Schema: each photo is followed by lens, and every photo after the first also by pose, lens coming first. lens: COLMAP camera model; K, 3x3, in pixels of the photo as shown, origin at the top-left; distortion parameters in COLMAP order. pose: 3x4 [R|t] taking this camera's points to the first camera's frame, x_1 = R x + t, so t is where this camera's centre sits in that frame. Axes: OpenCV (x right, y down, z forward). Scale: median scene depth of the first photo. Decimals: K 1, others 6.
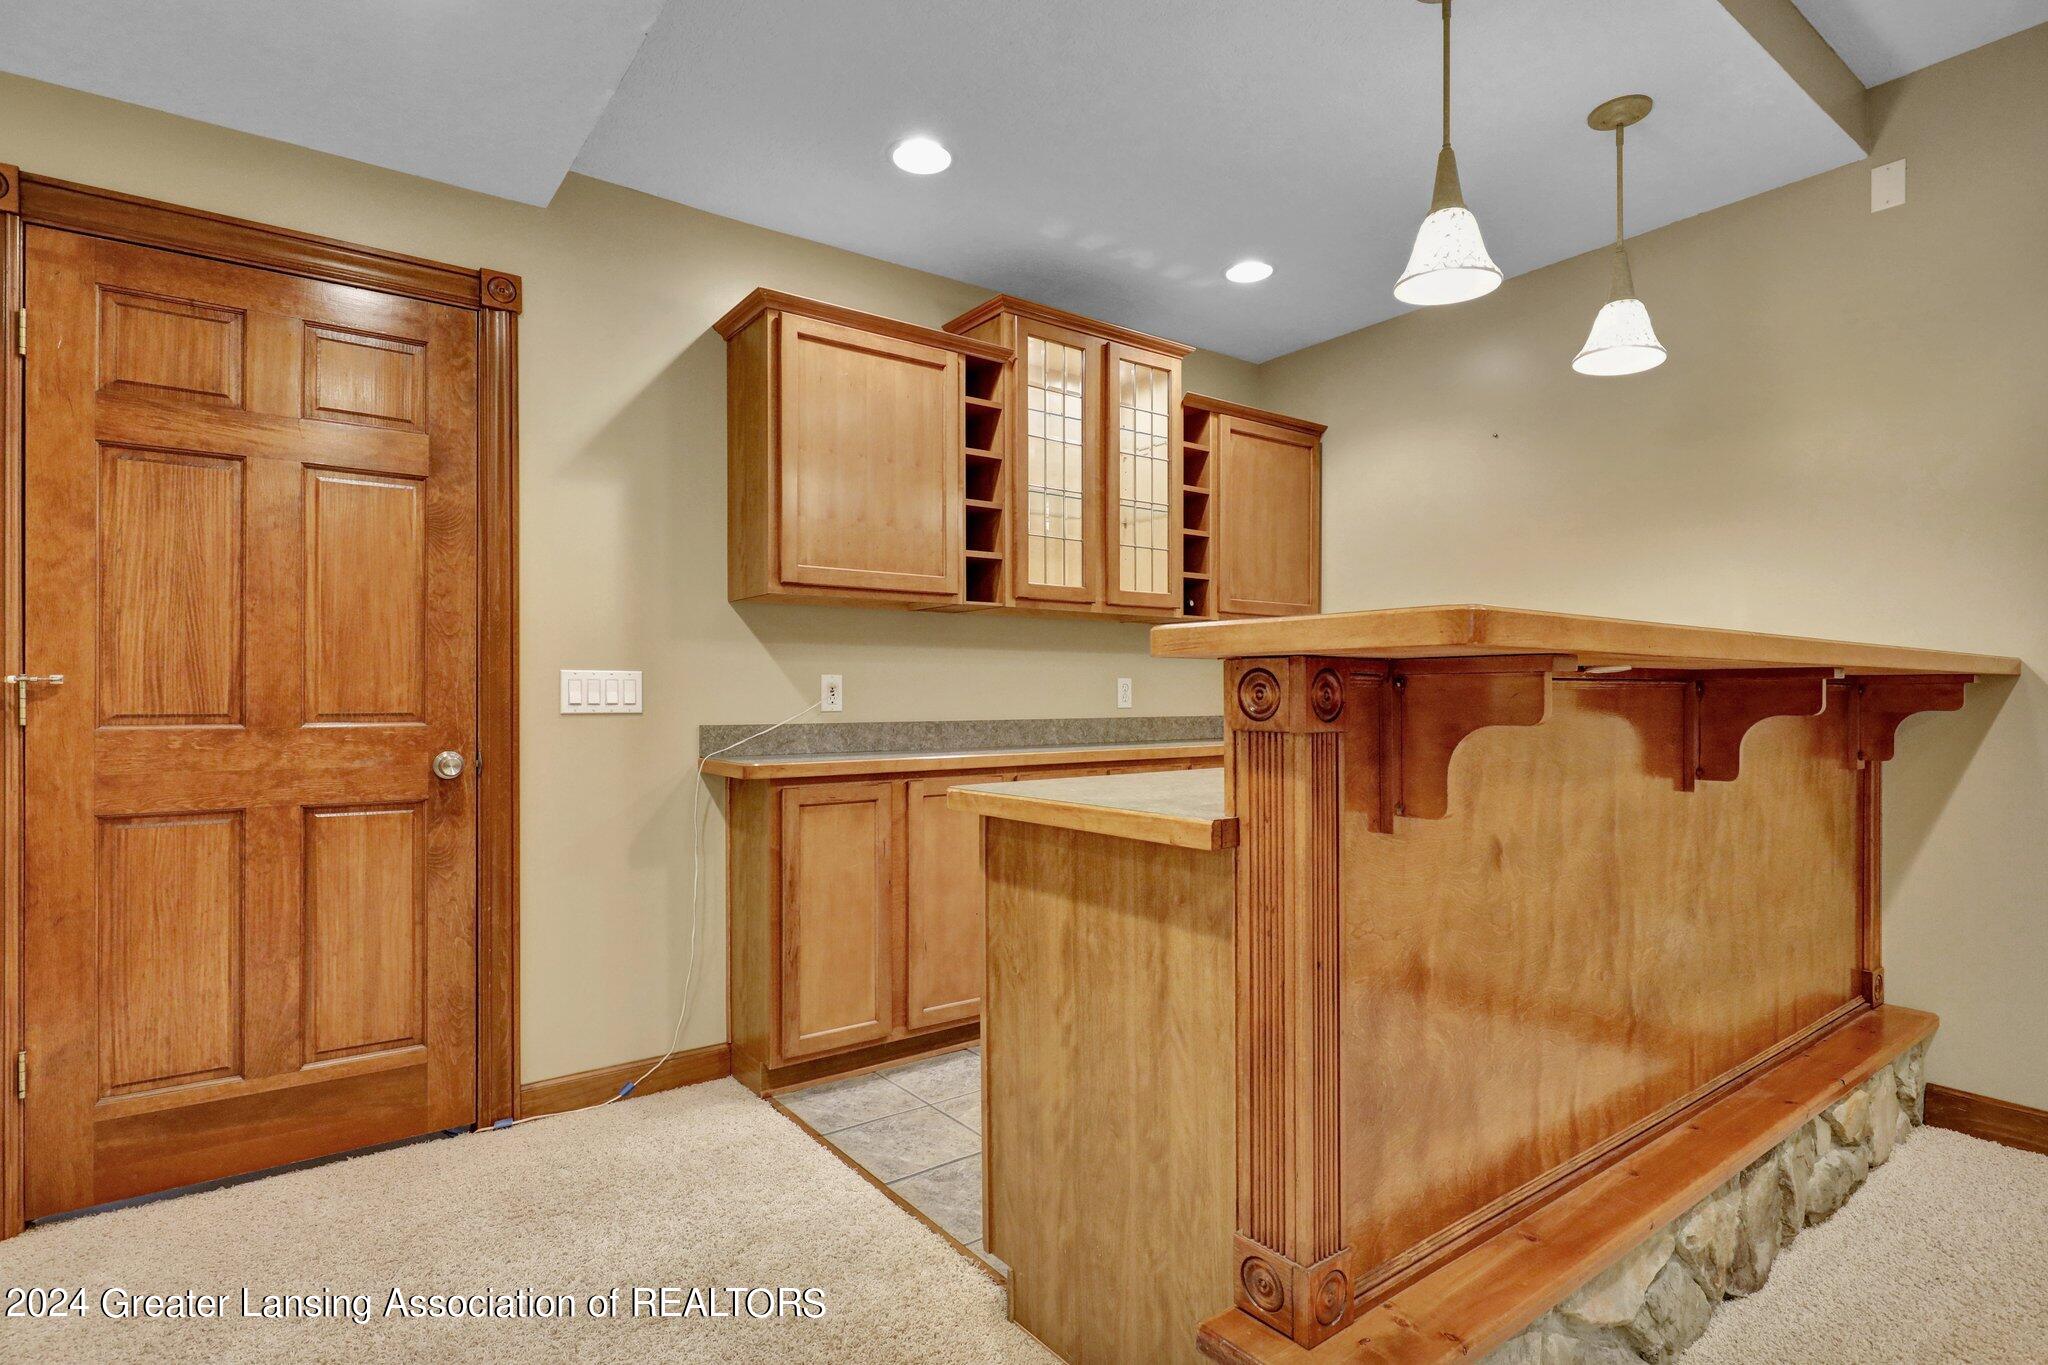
lens RADIAL K [[1036.0, 0, 1027.0], [0, 1036.0, 682.5], [0, 0, 1]] dist [-0.003163, -0.000172]
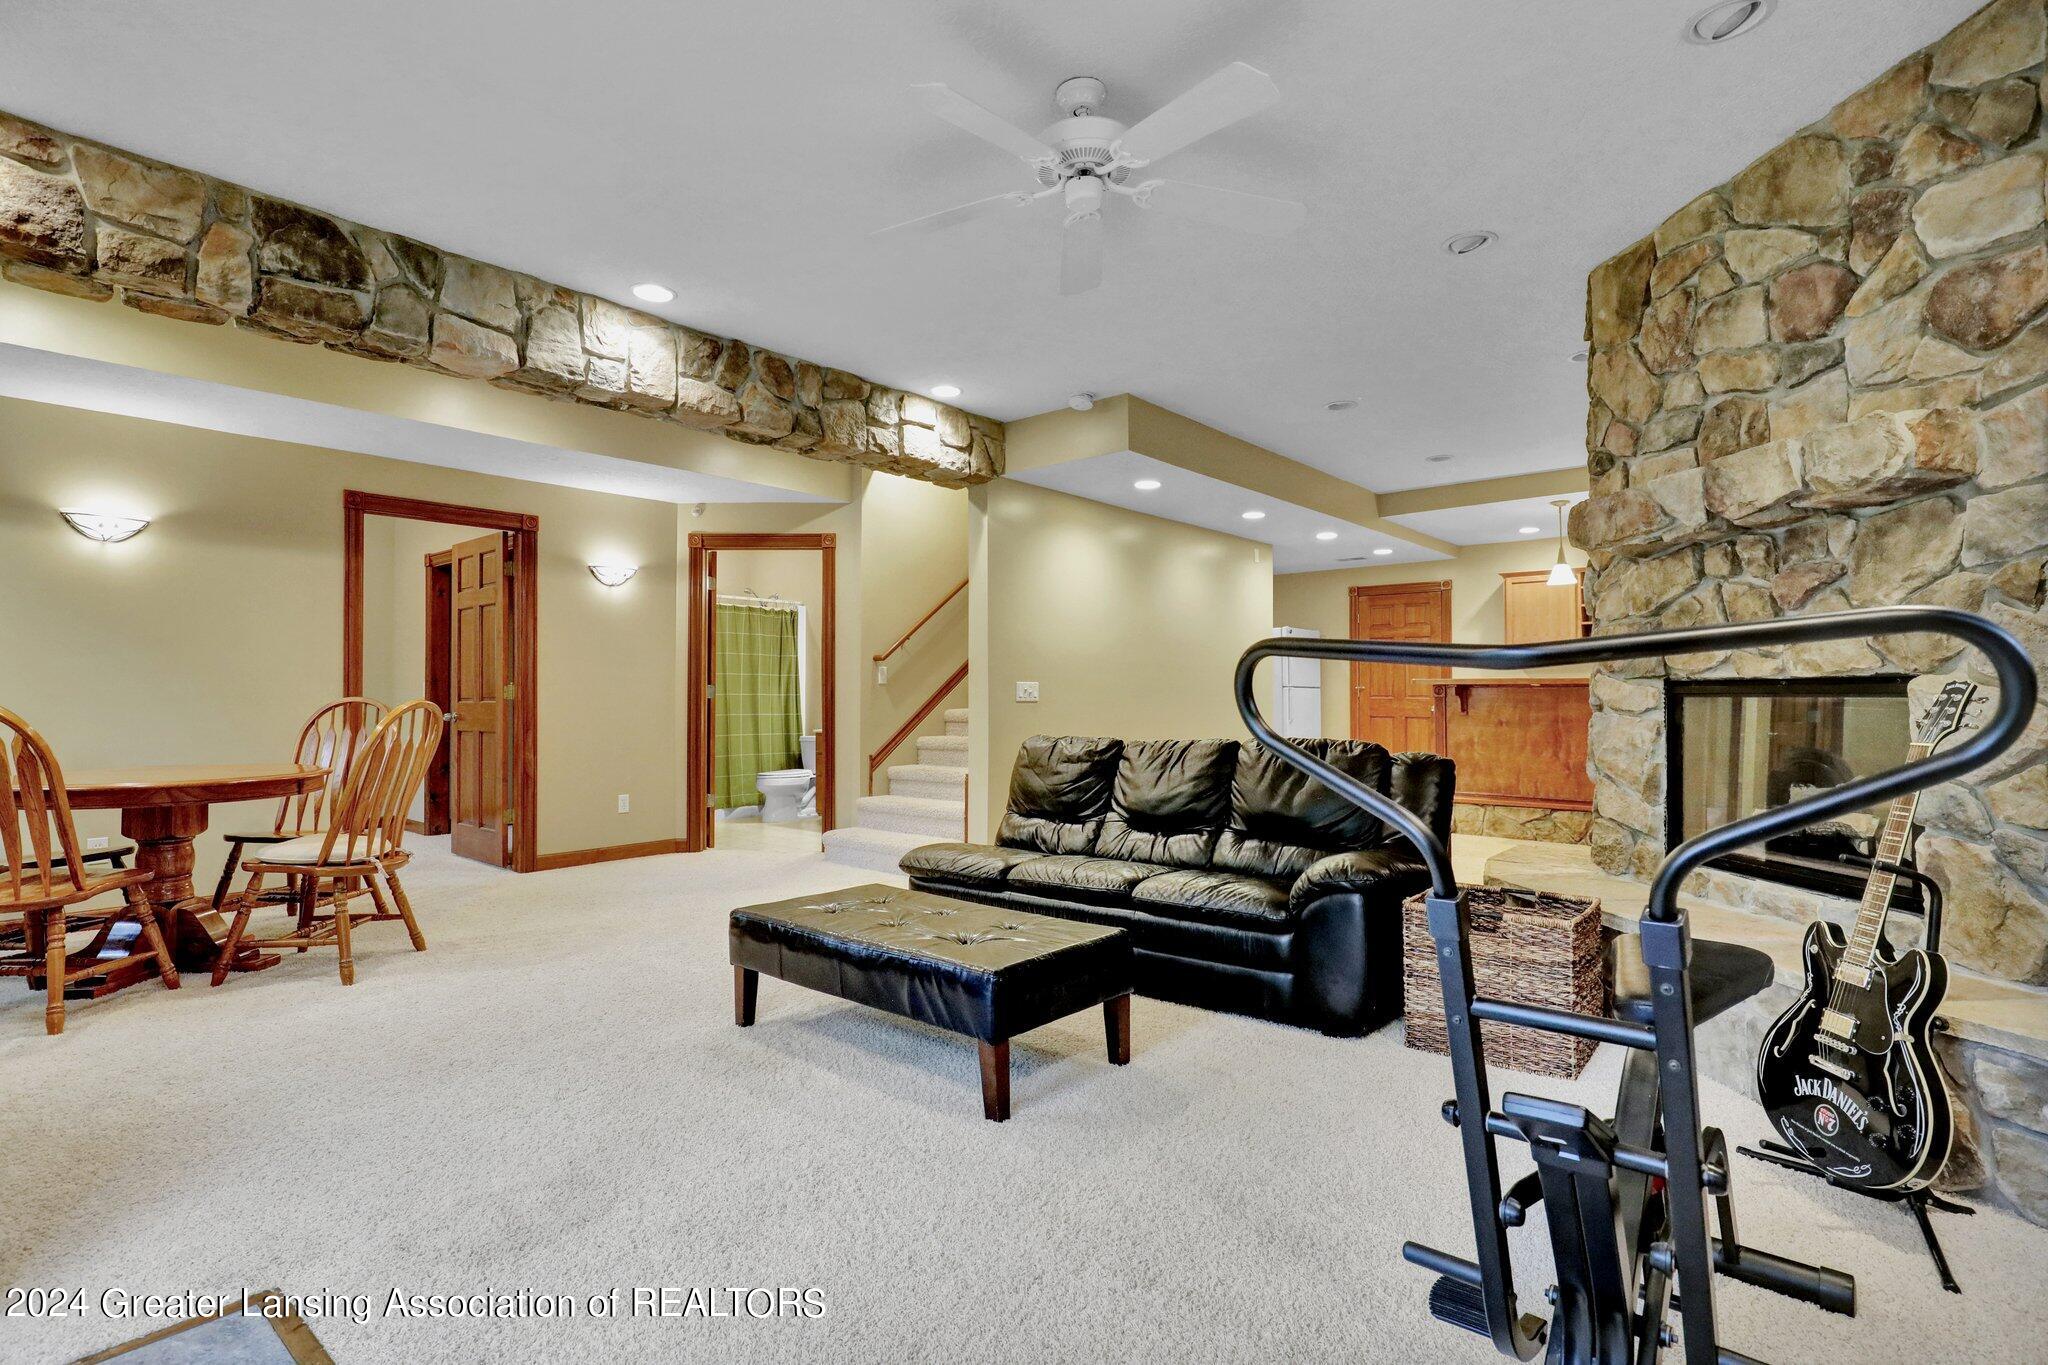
lens RADIAL K [[982.9, 0, 1032.6], [0, 982.9, 684.2], [0, 0, 1]] dist [0.000025, 0.000134]
pose [[0.236996, -0.008796, -0.971471, 2.172279], [0.006978, 0.999949, -0.007352, 0.001039], [0.971486, -0.005037, 0.237045, -1.096293]]
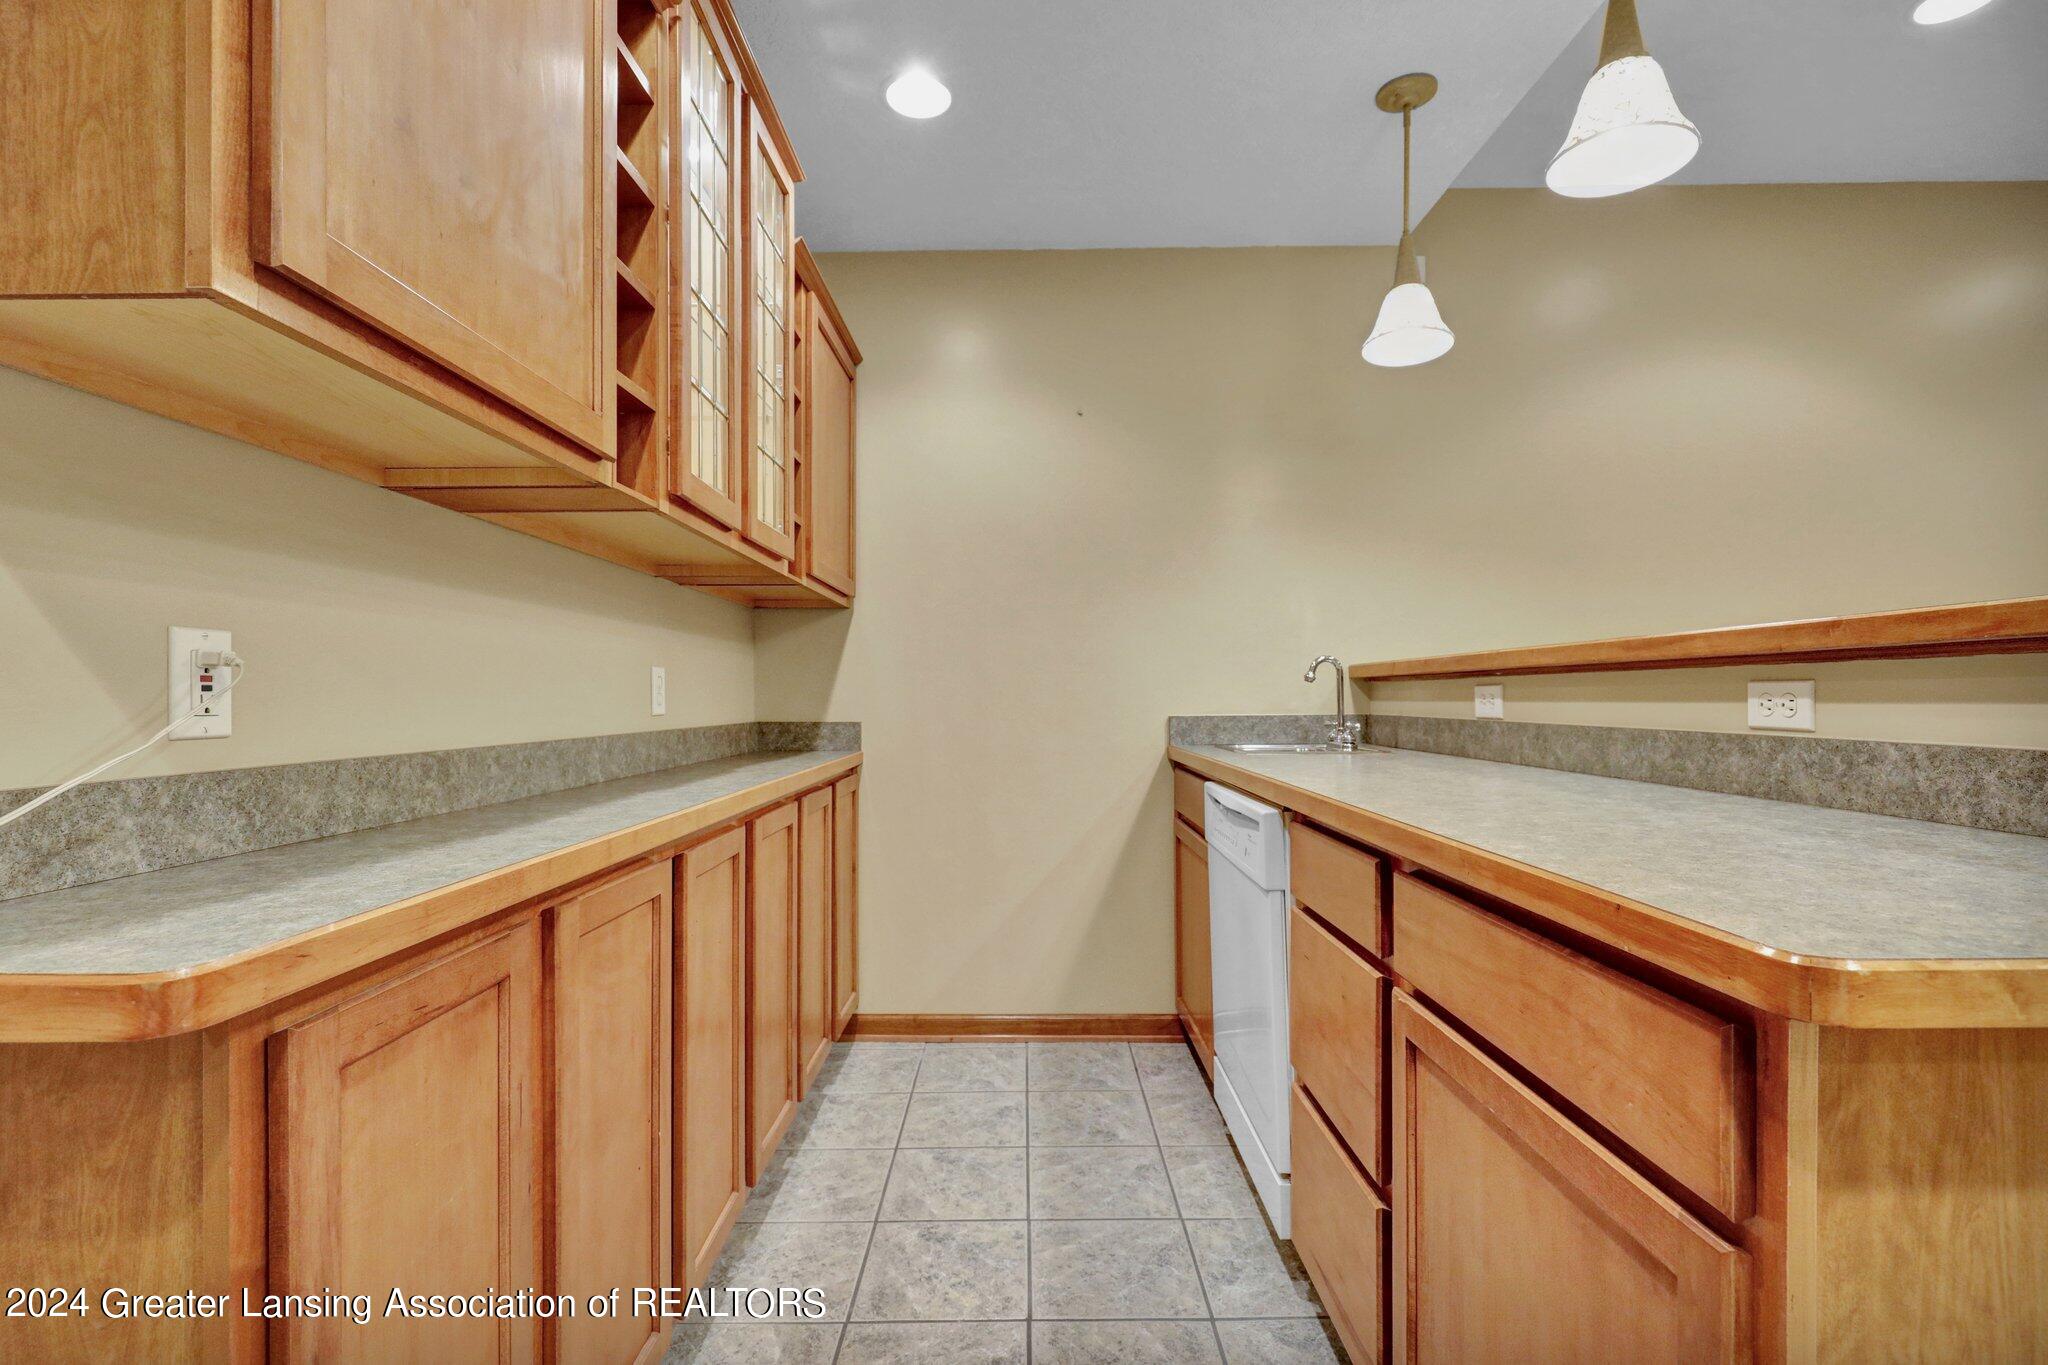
lens RADIAL K [[932.6, 0, 1024.1], [0, 932.6, 691.7], [0, 0, 1]] dist [-0.004171, 0.000822]
pose [[0.600336, 0.004847, 0.799733, -0.270454], [-0.006780, 0.999977, -0.000971, 0.011895], [-0.799719, -0.004840, 0.600355, 0.604856]]
